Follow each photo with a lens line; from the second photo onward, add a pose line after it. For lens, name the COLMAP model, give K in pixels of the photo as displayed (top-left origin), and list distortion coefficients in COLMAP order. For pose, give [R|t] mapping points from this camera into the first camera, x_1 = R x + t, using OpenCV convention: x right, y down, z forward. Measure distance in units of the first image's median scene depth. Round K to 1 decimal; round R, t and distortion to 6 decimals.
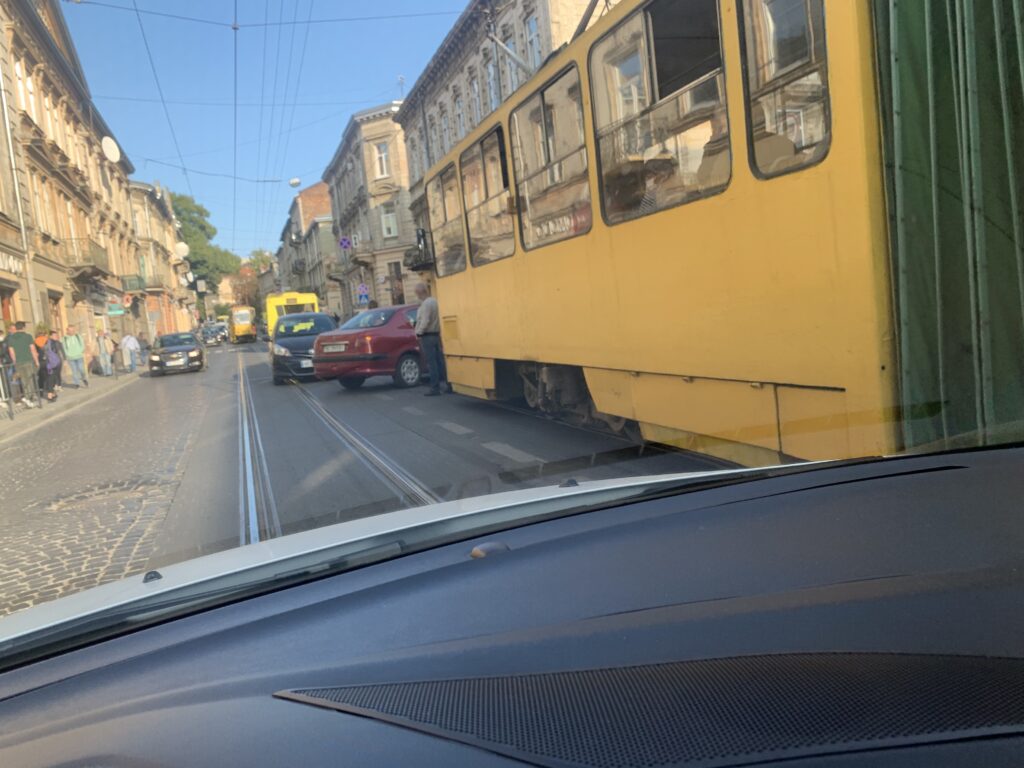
lens RADIAL K [[786.4, 0, 512.0], [0, 786.4, 384.0], [0, 0, 1]] dist [-0.062545, 0.050305]
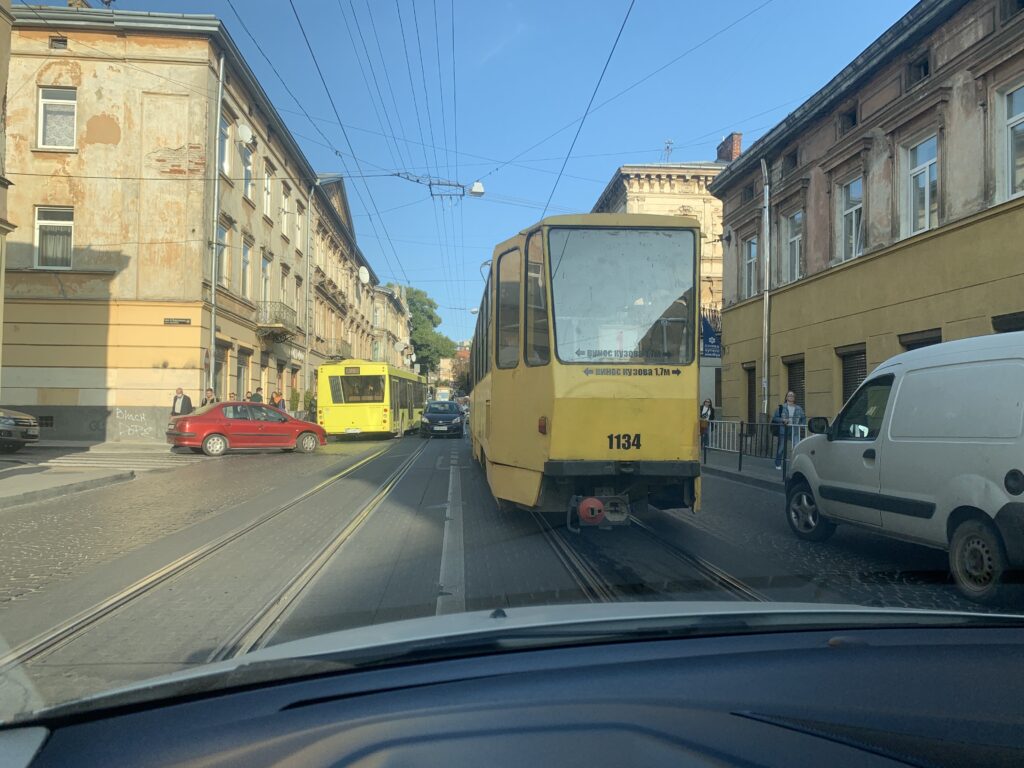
lens RADIAL K [[767.6, 0, 512.0], [0, 767.6, 384.0], [0, 0, 1]] dist [0.000840, 0.044628]
pose [[0.958859, 0.097006, -0.266793, 0.106628], [-0.127527, 0.986830, -0.099521, 0.008085], [0.253625, 0.129450, 0.958602, -0.199967]]
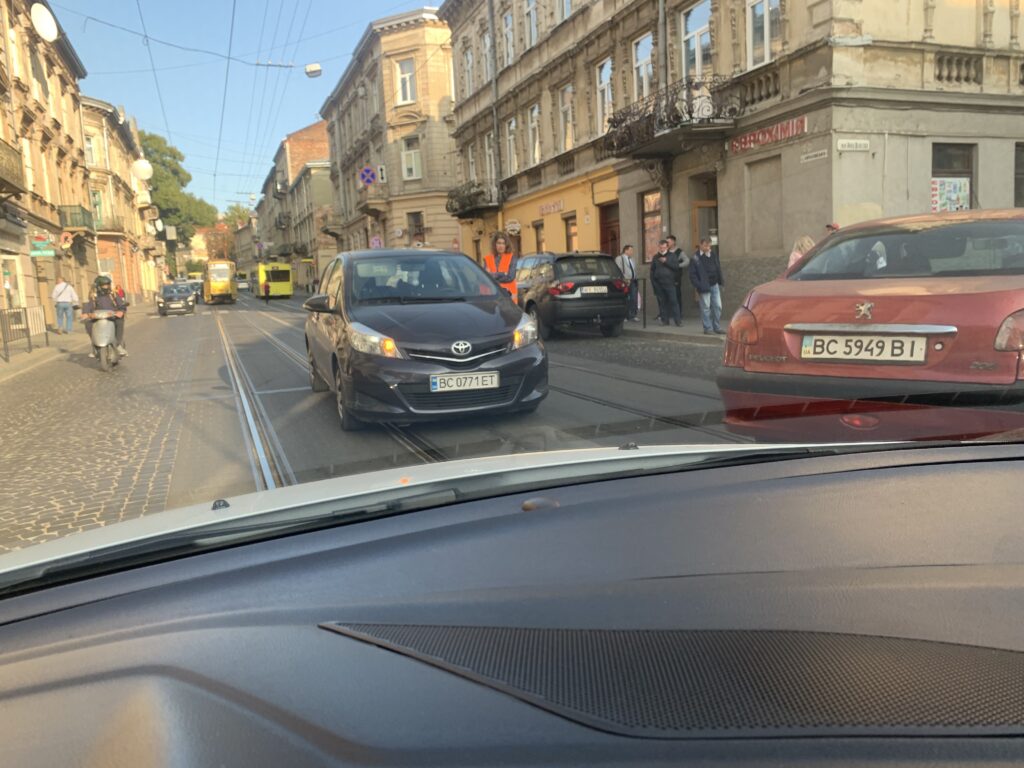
lens RADIAL K [[786.4, 0, 512.0], [0, 786.4, 384.0], [0, 0, 1]] dist [-0.062545, 0.050305]
pose [[0.998426, 0.043117, 0.035862, -0.066736], [-0.044326, 0.998451, 0.033628, -0.010310], [-0.034357, -0.035164, 0.998791, 0.176316]]
